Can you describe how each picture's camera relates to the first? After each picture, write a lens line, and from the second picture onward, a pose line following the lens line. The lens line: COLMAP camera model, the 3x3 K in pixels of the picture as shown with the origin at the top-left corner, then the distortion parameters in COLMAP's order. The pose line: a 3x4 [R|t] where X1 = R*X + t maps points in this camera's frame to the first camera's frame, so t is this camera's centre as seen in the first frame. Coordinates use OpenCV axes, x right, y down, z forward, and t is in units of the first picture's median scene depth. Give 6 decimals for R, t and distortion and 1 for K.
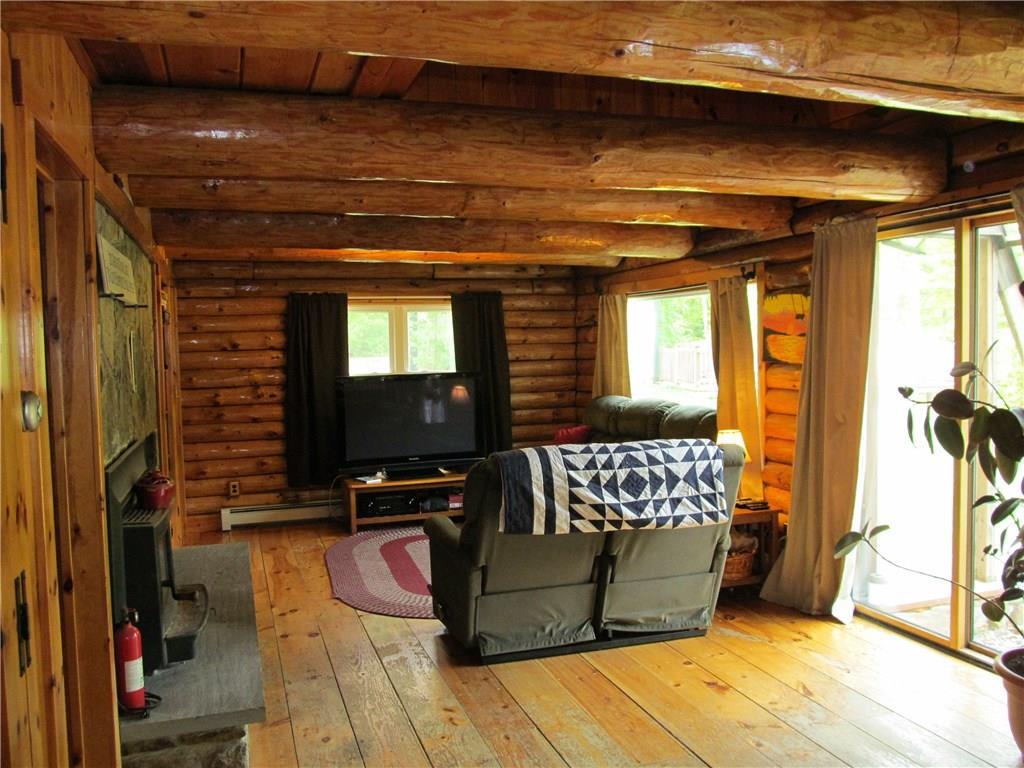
lens RADIAL K [[852.3, 0, 512.0], [0, 852.3, 384.0], [0, 0, 1]] dist [-0.052355, 0.013464]
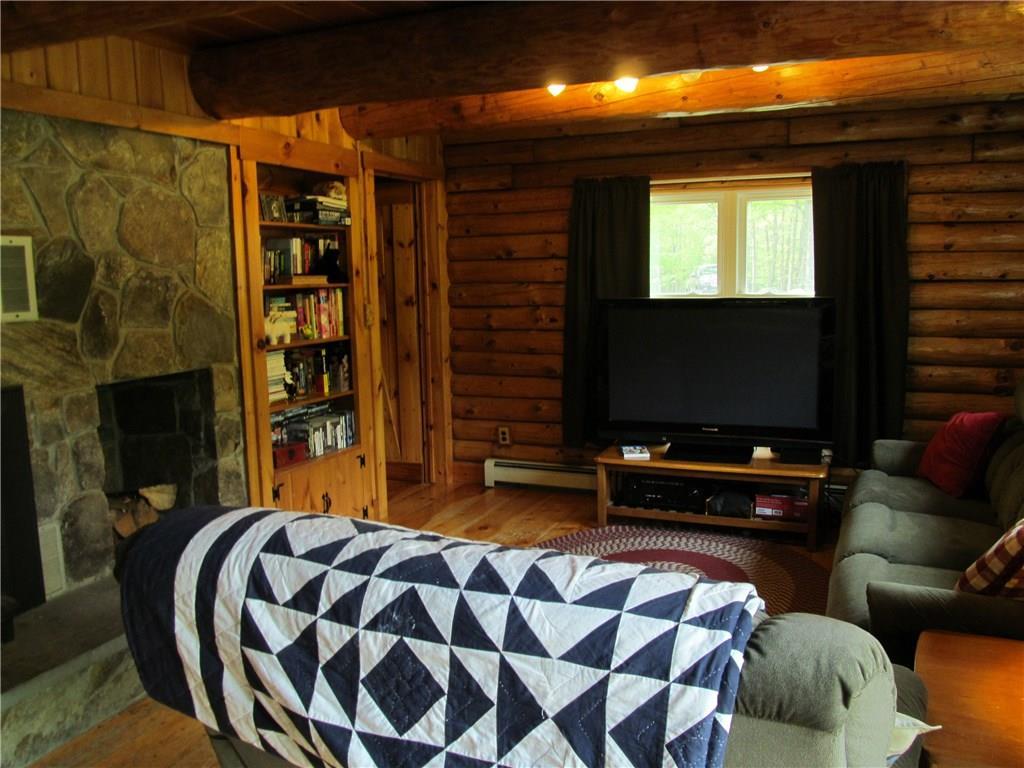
lens RADIAL K [[852.3, 0, 512.0], [0, 852.3, 384.0], [0, 0, 1]] dist [-0.052355, 0.013464]
pose [[0.740727, 0.102257, -0.663978, 0.199548], [-0.029604, 0.992356, 0.119804, -0.019671], [0.671153, -0.069085, 0.738092, 0.421220]]
